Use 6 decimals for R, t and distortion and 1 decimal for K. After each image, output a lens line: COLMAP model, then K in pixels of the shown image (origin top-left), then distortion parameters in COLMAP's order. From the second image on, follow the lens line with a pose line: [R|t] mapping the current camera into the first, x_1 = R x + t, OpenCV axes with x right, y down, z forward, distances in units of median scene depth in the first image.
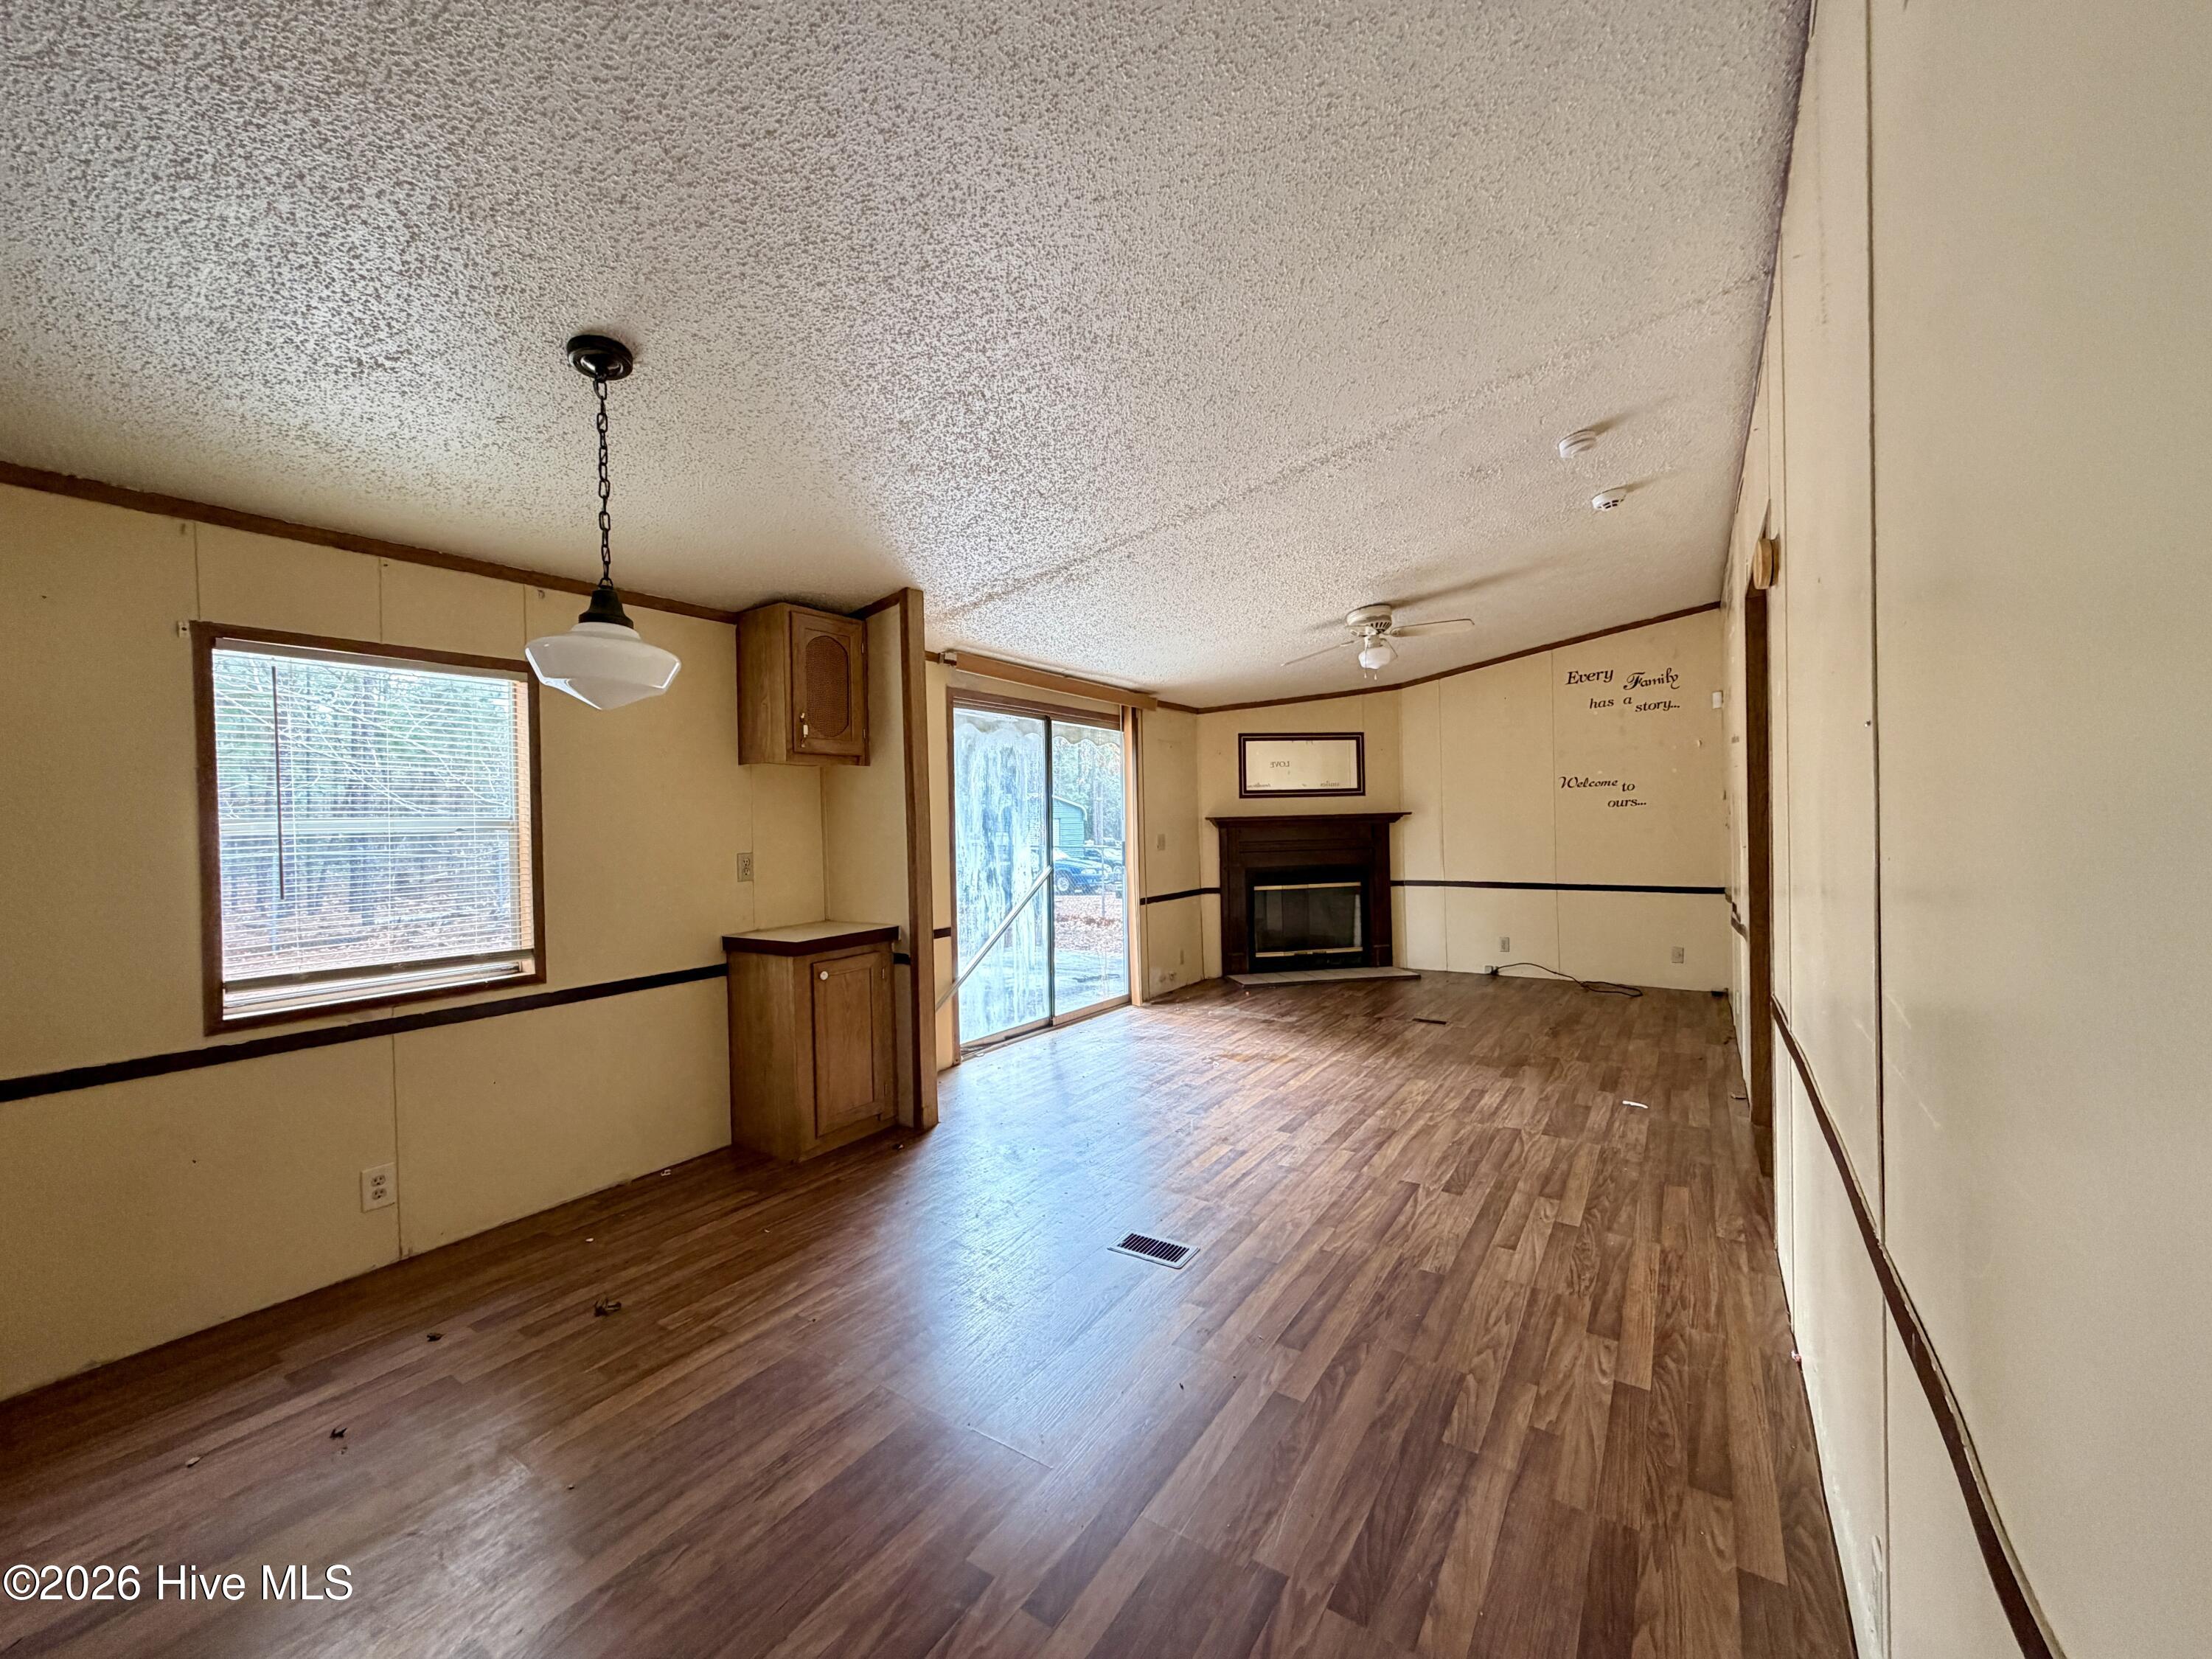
lens RADIAL K [[877.8, 0, 1099.4], [0, 877.8, 826.3], [0, 0, 1]] dist [-0.006442, 0.000499]
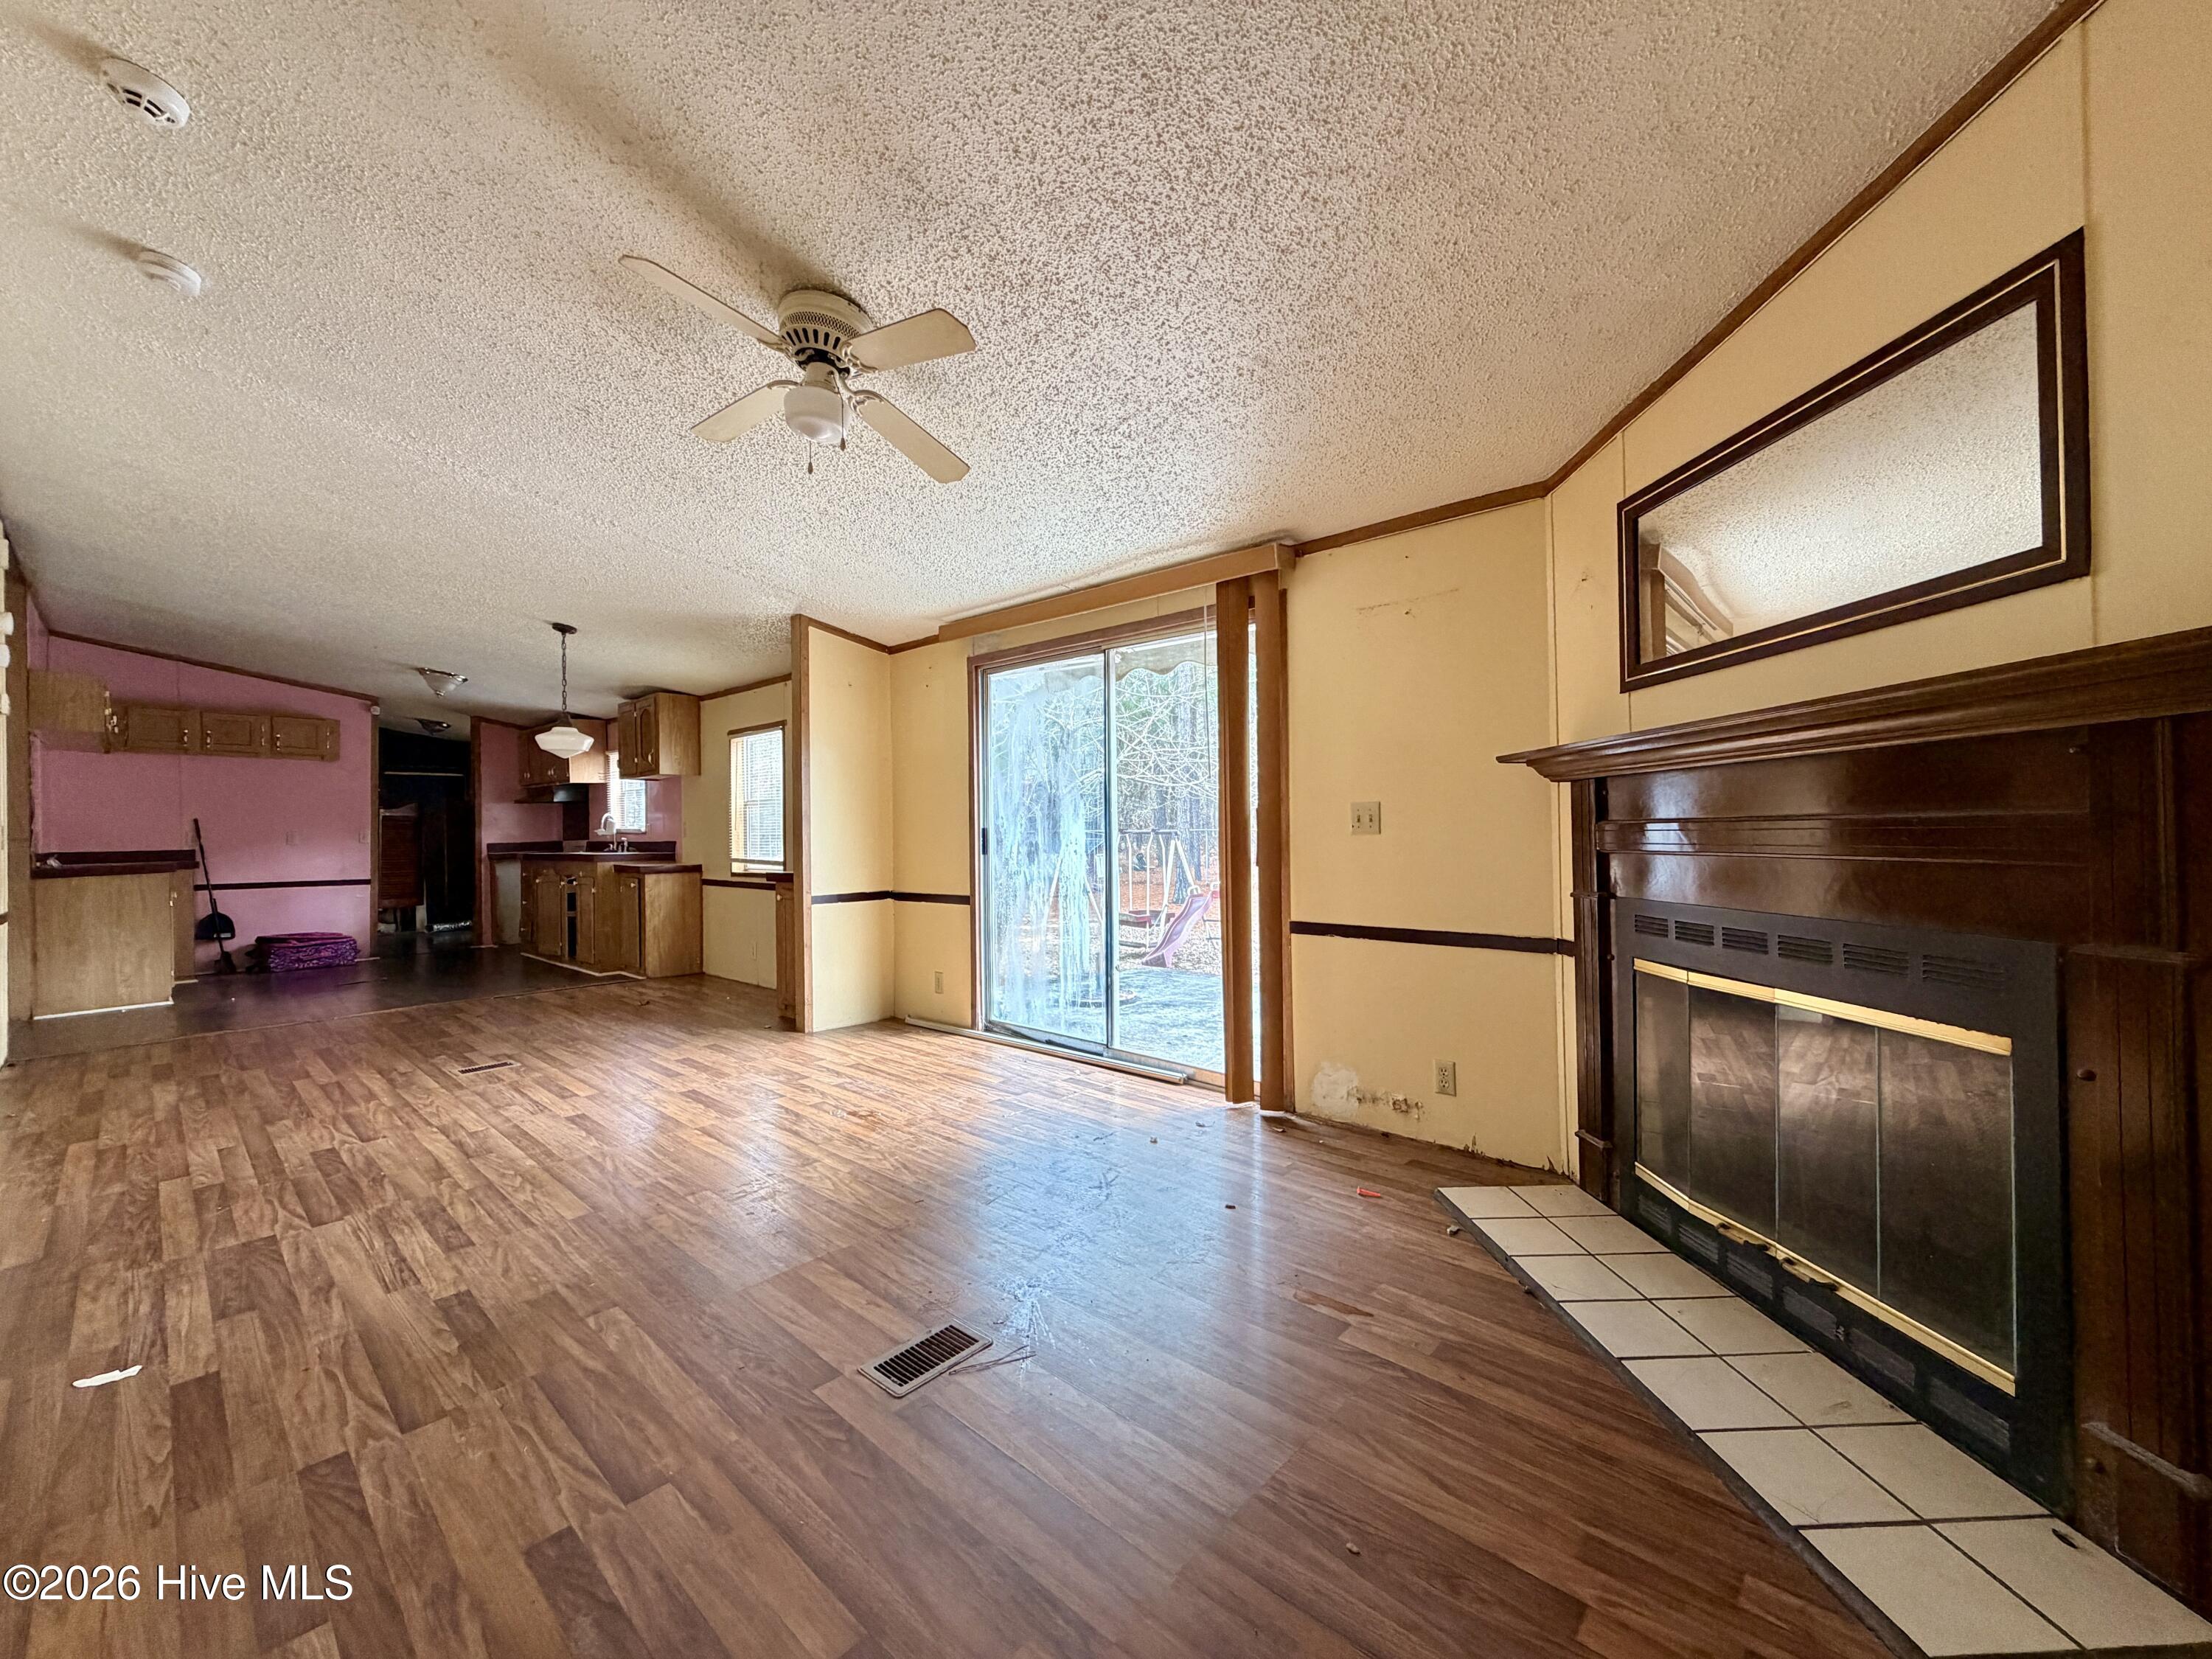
lens RADIAL K [[877.8, 0, 1099.4], [0, 877.8, 827.2], [0, 0, 1]] dist [-0.006442, 0.000499]
pose [[-0.143263, 0.017138, -0.989536, 1.025251], [0.006085, 0.999846, 0.016435, 0.025938], [0.989666, -0.003667, -0.143345, 1.647165]]
